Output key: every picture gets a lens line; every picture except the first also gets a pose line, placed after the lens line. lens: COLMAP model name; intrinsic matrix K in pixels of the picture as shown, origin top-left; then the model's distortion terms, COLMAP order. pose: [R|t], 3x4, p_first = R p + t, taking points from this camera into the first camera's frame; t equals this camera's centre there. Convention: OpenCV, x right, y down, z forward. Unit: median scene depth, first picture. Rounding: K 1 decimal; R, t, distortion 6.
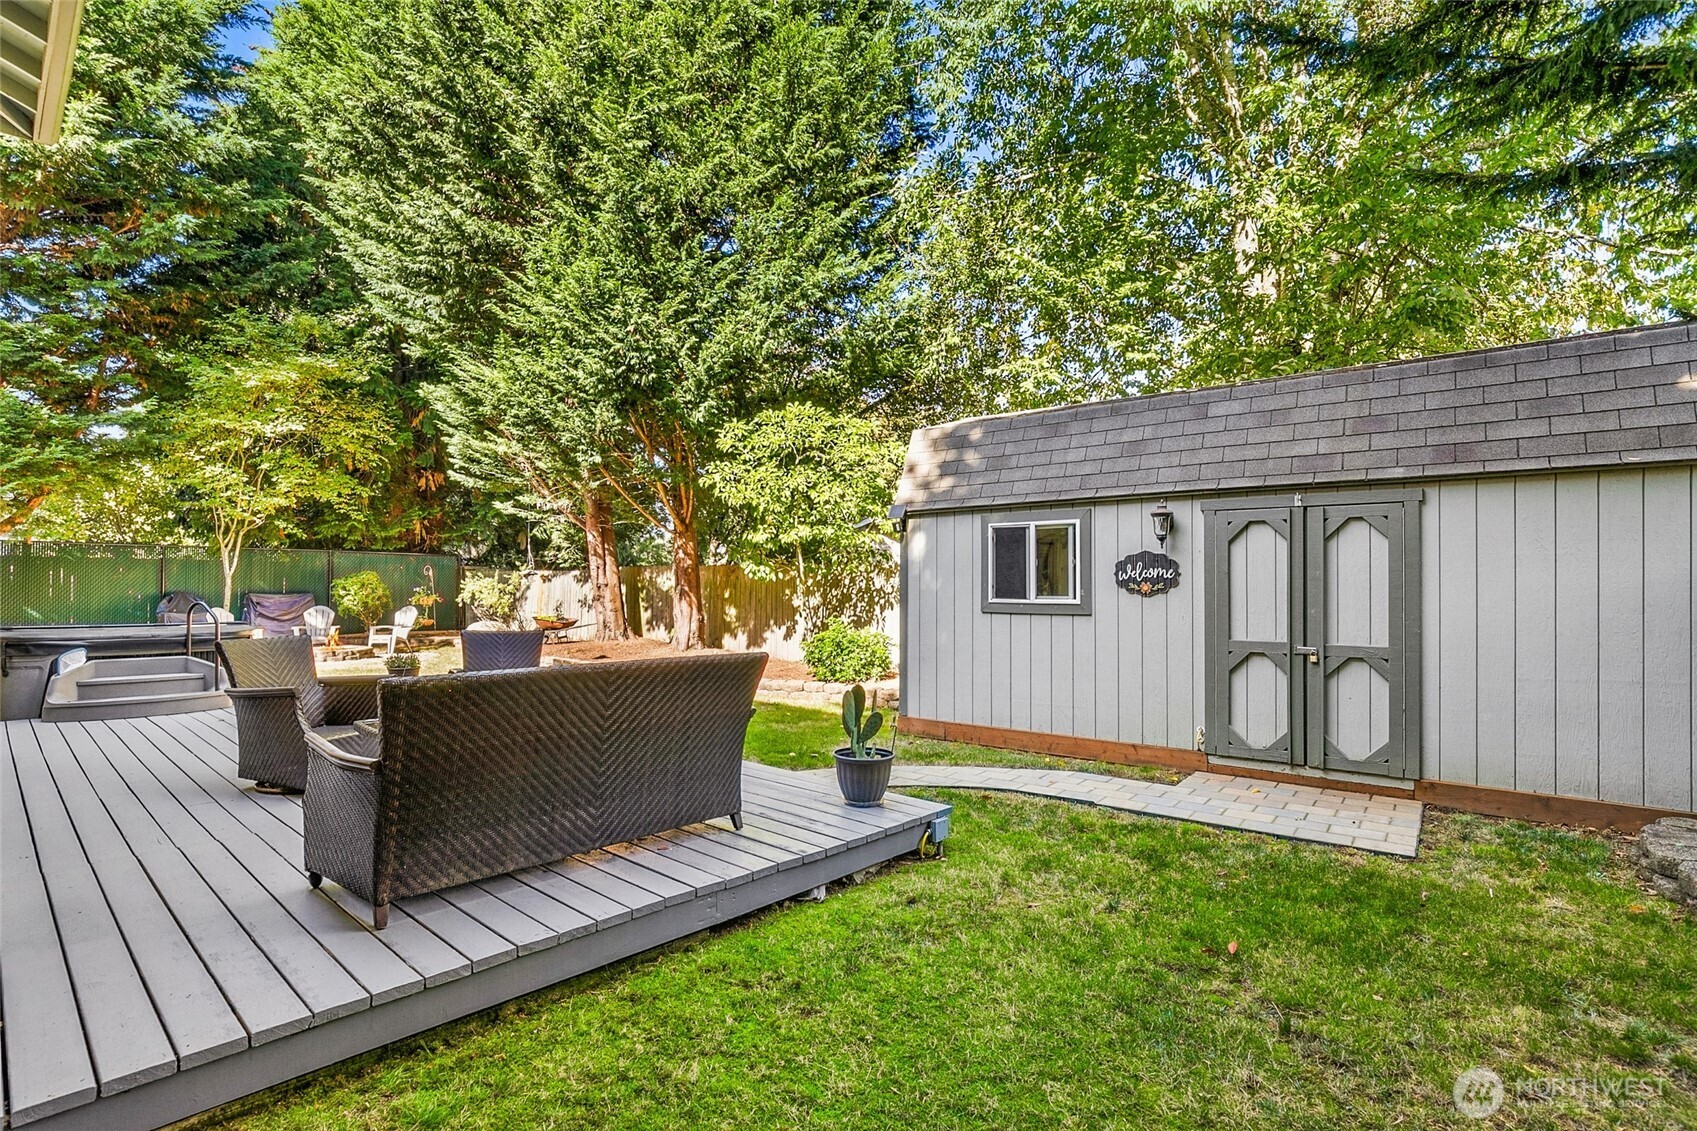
lens RADIAL K [[778.2, 0, 867.0], [0, 778.2, 572.0], [0, 0, 1]] dist [-0.009602, -0.000267]
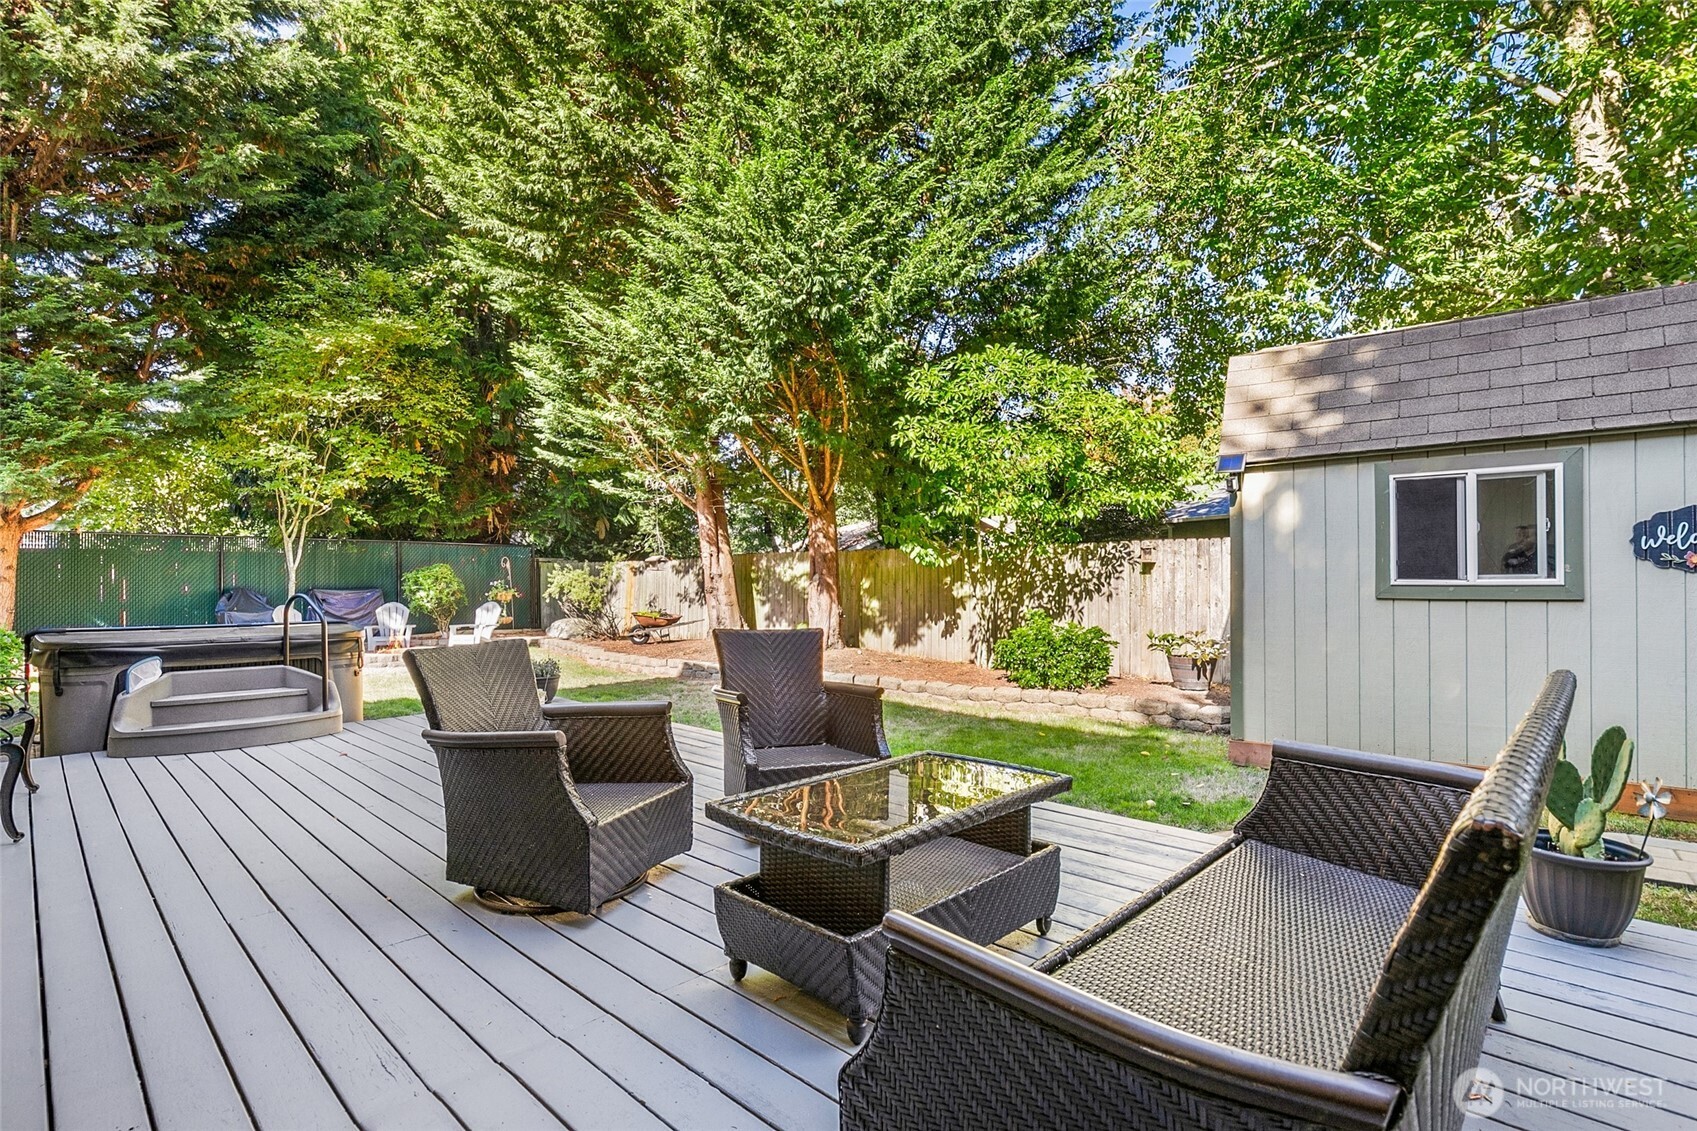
lens RADIAL K [[795.6, 0, 876.4], [0, 795.6, 573.2], [0, 0, 1]] dist [-0.018044, 0.000732]
pose [[0.999571, -0.009503, -0.027719, -0.166496], [0.009768, 0.999908, 0.009428, 0.009479], [0.027627, -0.009695, 0.999571, 0.144282]]
